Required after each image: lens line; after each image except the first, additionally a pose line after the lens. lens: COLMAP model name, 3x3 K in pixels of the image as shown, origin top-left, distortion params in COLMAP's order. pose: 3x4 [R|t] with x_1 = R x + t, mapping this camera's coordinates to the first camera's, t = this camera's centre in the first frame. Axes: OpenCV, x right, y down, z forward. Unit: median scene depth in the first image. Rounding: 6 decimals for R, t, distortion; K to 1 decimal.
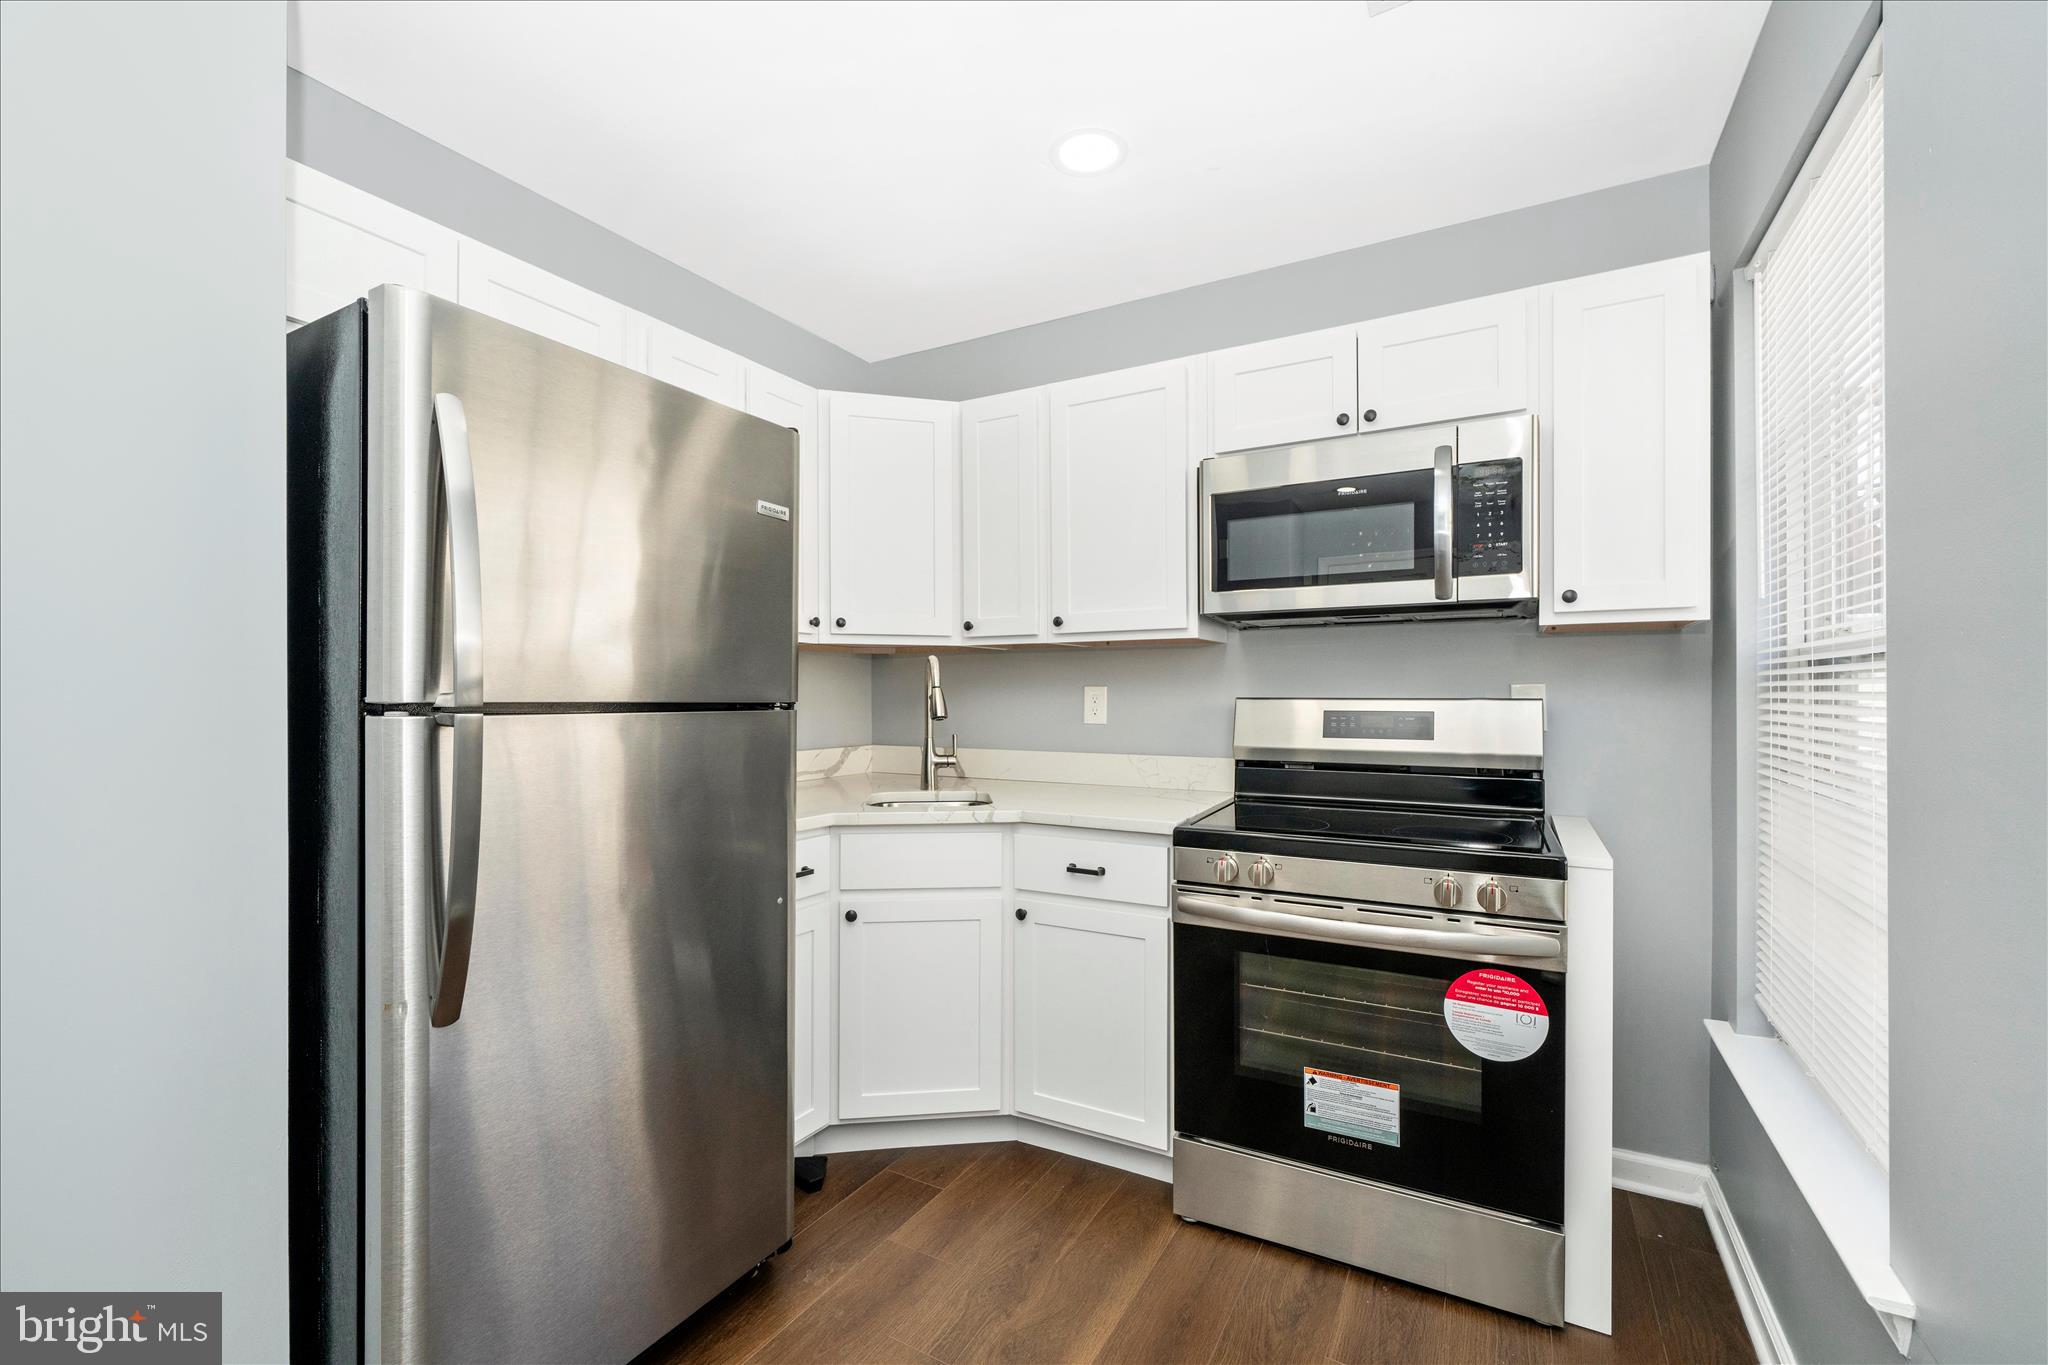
lens RADIAL K [[840.9, 0, 1031.1], [0, 840.9, 690.2], [0, 0, 1]] dist [-0.008383, 0.000915]
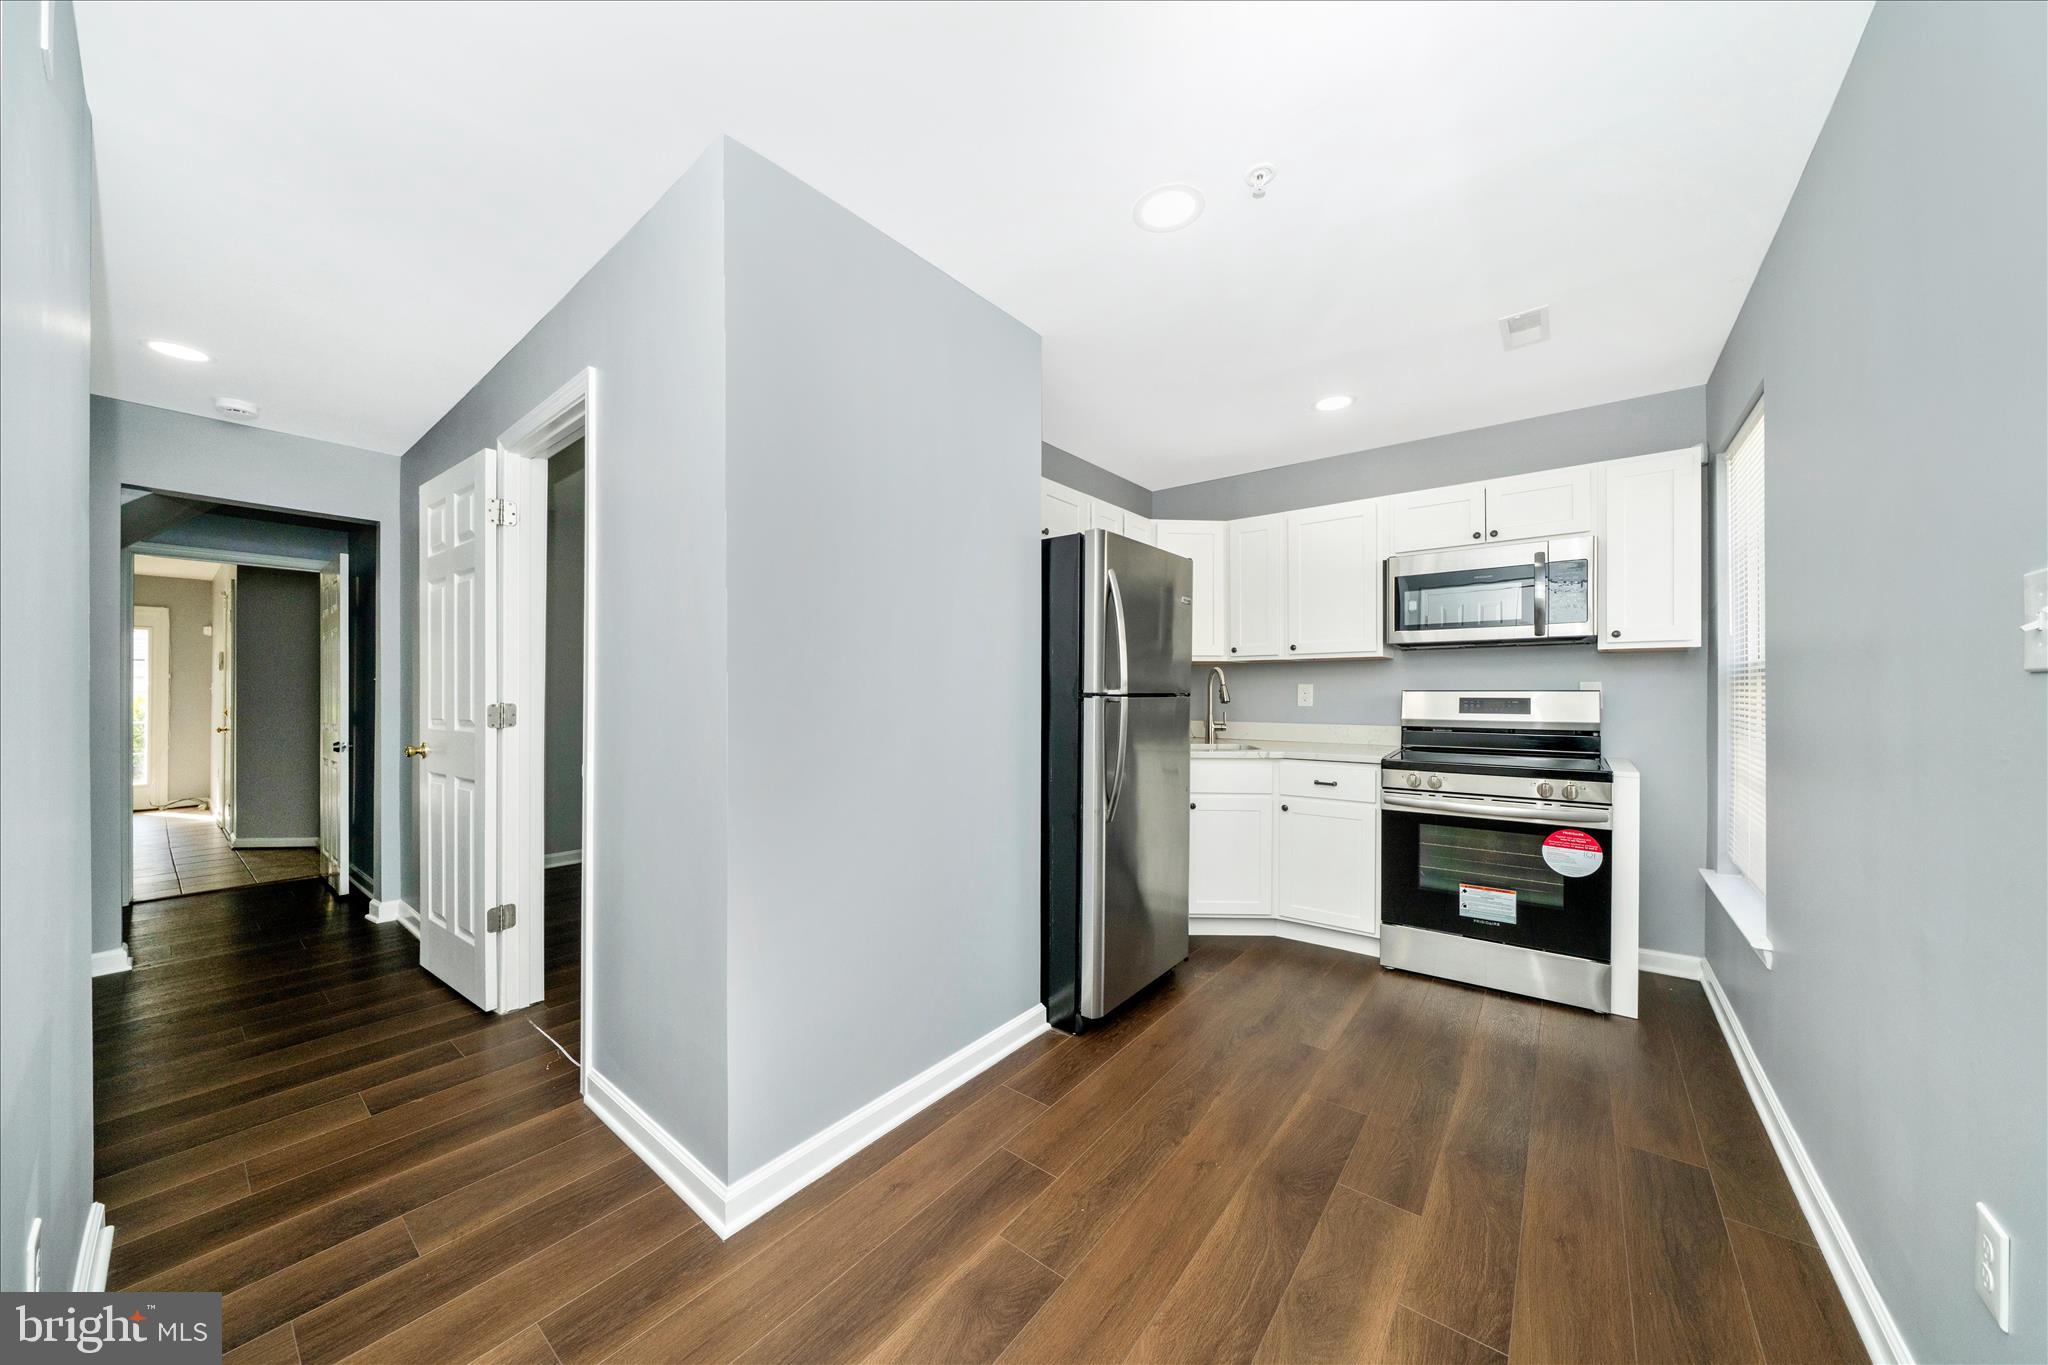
lens RADIAL K [[694.9, 0, 1020.3], [0, 694.9, 692.9], [0, 0, 1]] dist [-0.002914, -0.000880]
pose [[0.988432, -0.003296, -0.151631, -0.402578], [0.004798, 0.999943, 0.009541, -0.004111], [0.151591, -0.010158, 0.988391, -0.674968]]
